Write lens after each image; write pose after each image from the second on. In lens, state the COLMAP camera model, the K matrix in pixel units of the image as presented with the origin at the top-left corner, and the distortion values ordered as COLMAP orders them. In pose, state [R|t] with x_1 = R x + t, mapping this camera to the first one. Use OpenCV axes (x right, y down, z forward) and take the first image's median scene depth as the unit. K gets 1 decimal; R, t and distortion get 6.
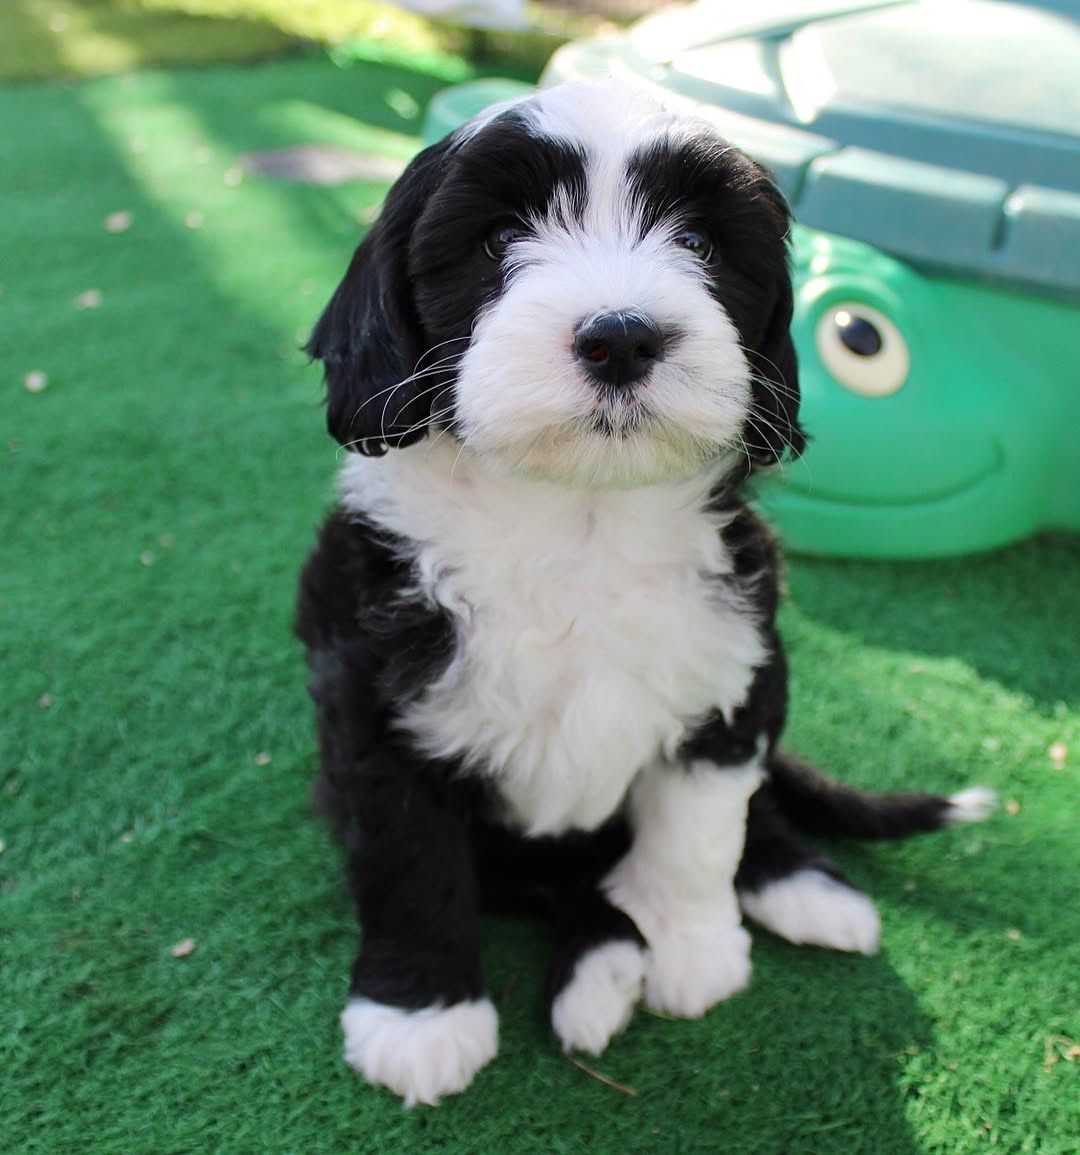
lens RADIAL K [[714.7, 0, 540.0], [0, 714.7, 577.5], [0, 0, 1]] dist [-0.002851, -0.010095]
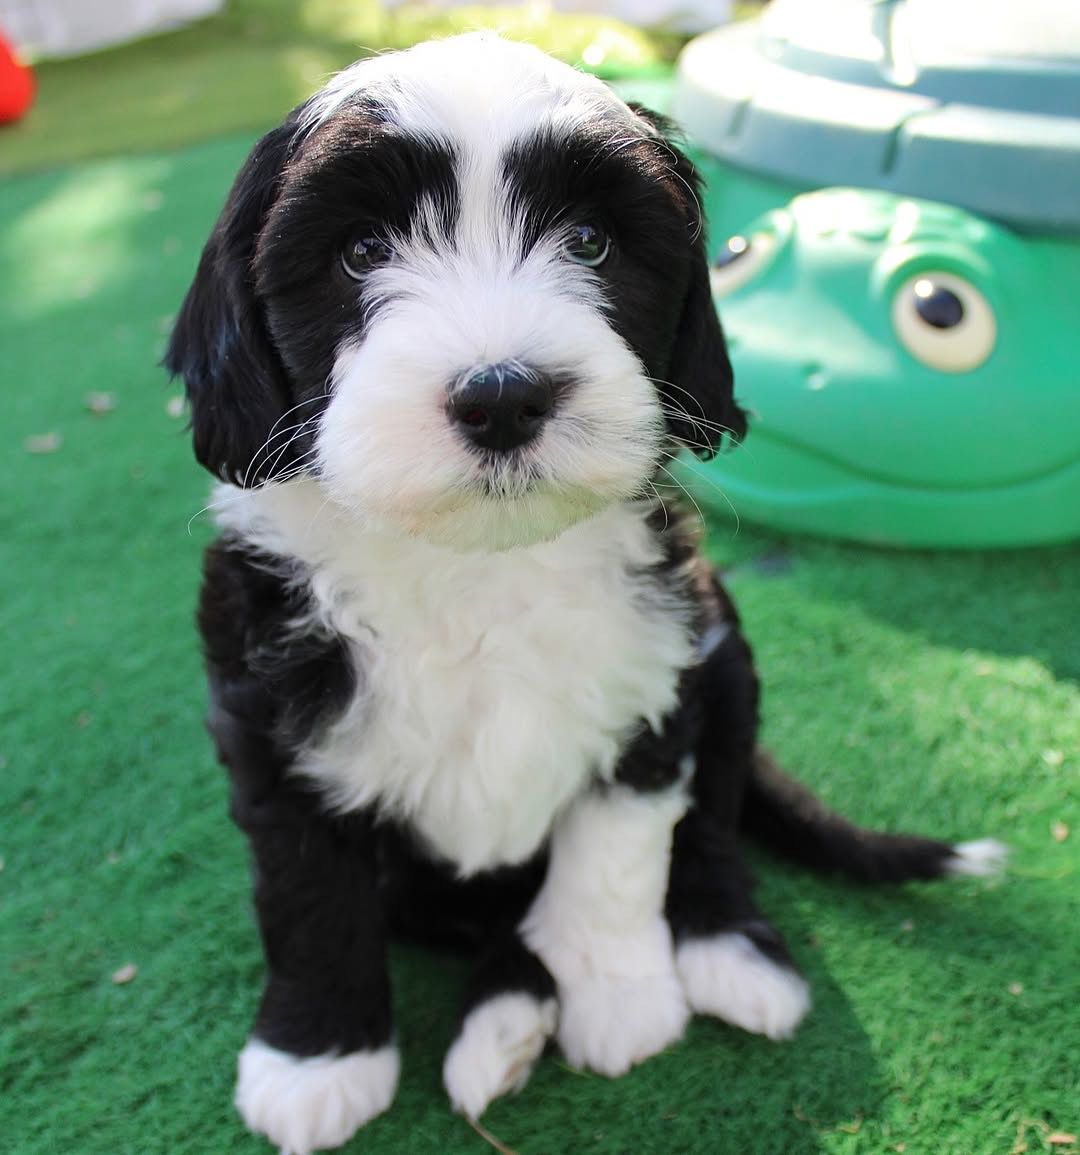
lens RADIAL K [[714.7, 0, 540.0], [0, 714.7, 577.5], [0, 0, 1]] dist [-0.002851, -0.010095]
pose [[0.991244, -0.034839, -0.127364, 0.246392], [0.034924, 0.999389, -0.001568, -0.027599], [0.127341, -0.002894, 0.991855, 0.067405]]
